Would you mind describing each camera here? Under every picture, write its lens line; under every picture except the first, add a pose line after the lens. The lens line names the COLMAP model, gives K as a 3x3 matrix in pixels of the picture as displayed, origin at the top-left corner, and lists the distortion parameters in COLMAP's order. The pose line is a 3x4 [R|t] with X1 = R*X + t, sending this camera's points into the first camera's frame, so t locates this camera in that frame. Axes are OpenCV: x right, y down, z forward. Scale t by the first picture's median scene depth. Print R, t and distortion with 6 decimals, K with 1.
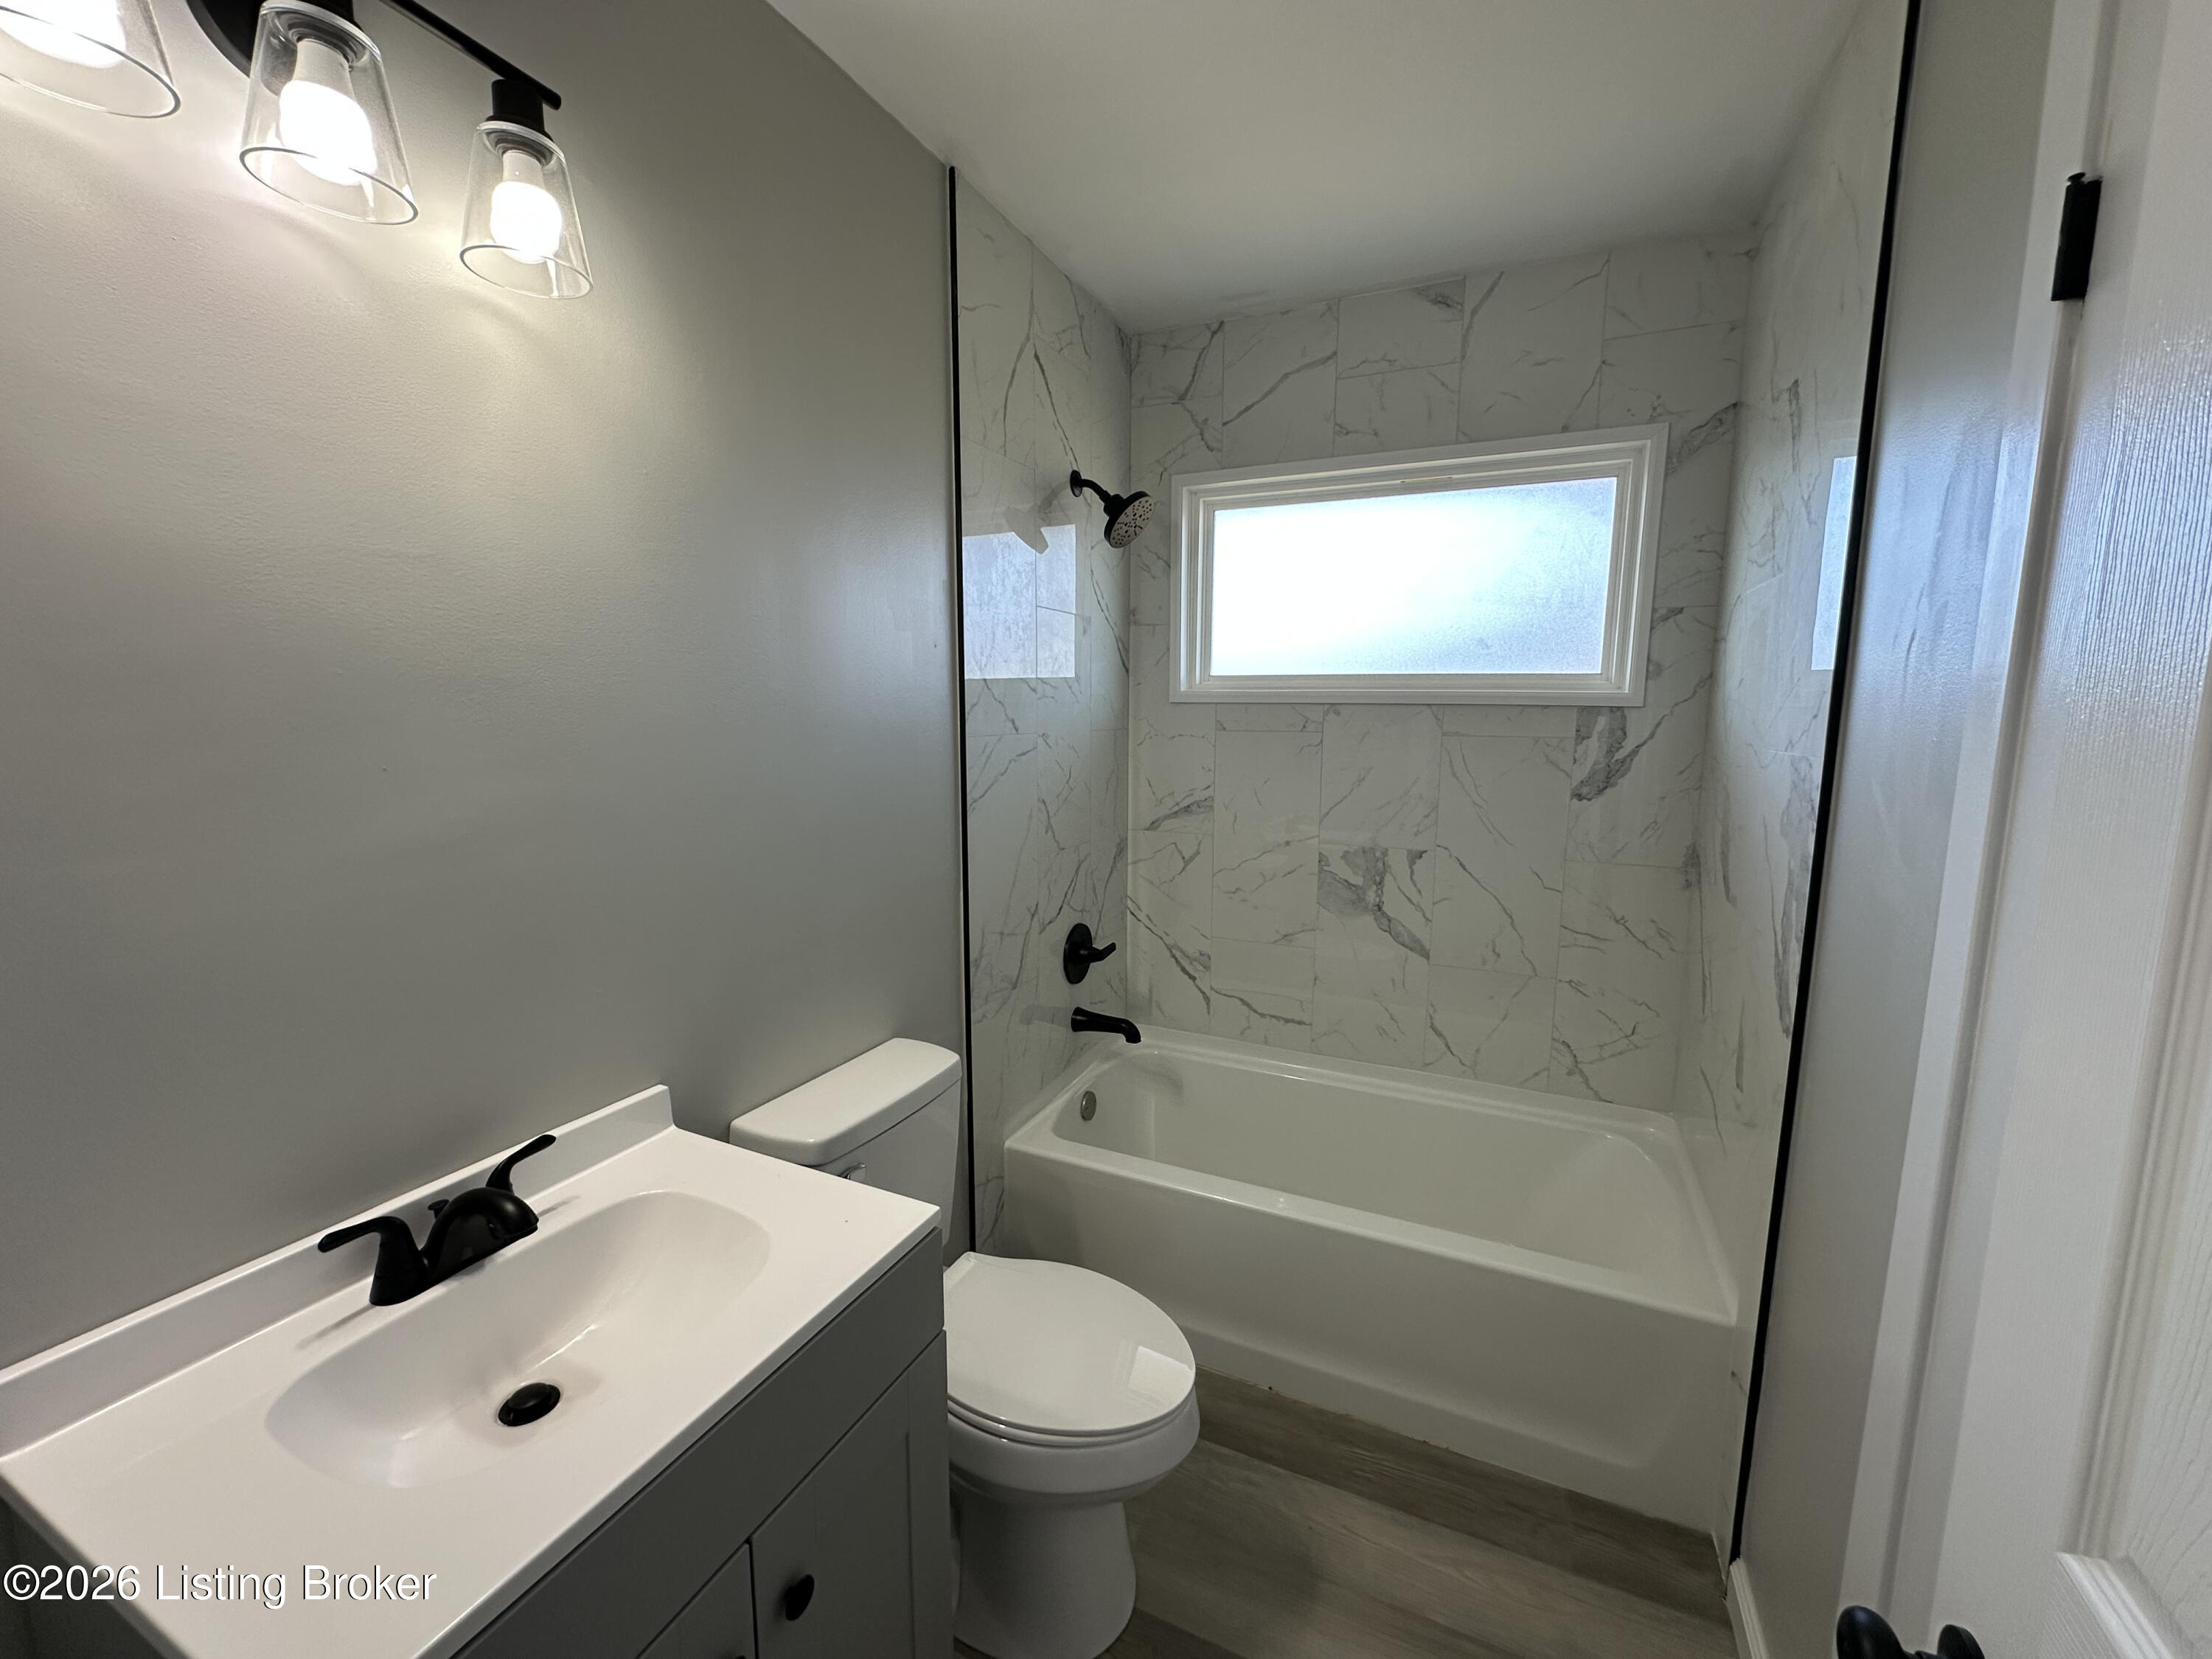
lens RADIAL K [[880.5, 0, 1107.2], [0, 880.5, 828.8], [0, 0, 1]] dist [-0.004782, 0.000581]
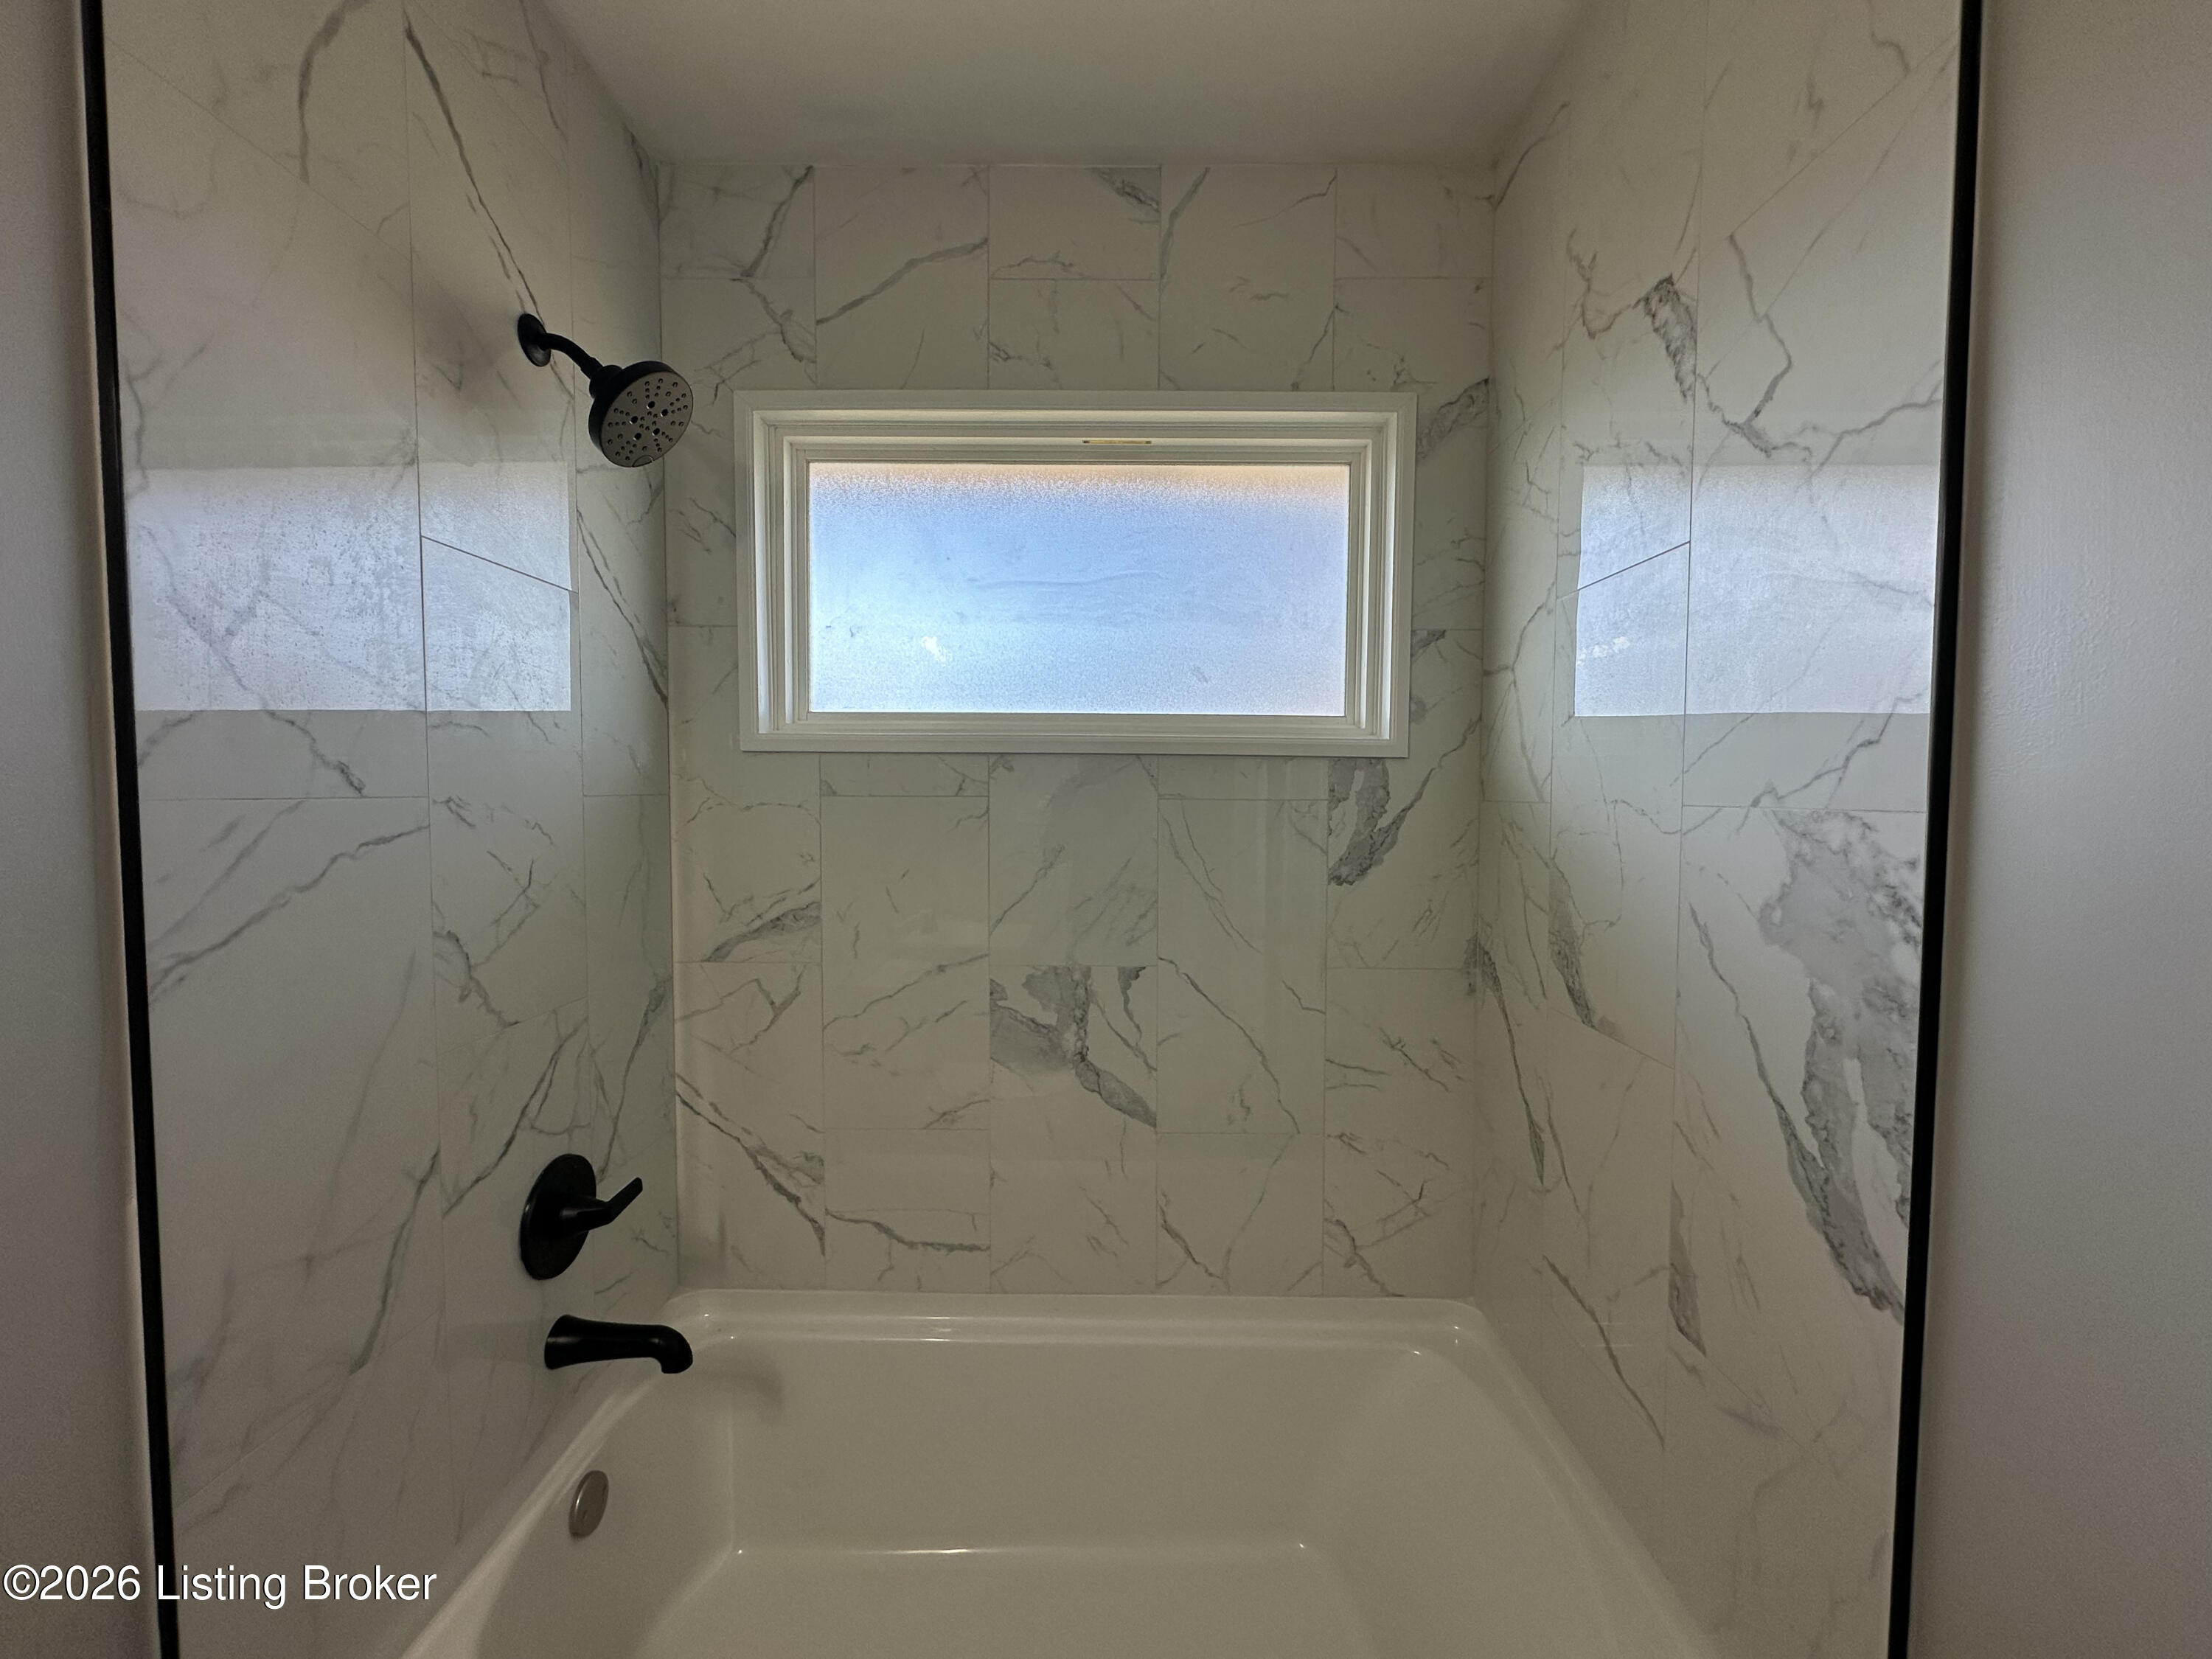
lens RADIAL K [[880.5, 0, 1107.2], [0, 880.5, 828.8], [0, 0, 1]] dist [-0.004782, 0.000581]
pose [[0.911035, -0.019303, 0.411878, 0.054988], [0.056898, 0.995233, -0.079210, -0.029325], [-0.408385, 0.095598, 0.907790, 0.376166]]
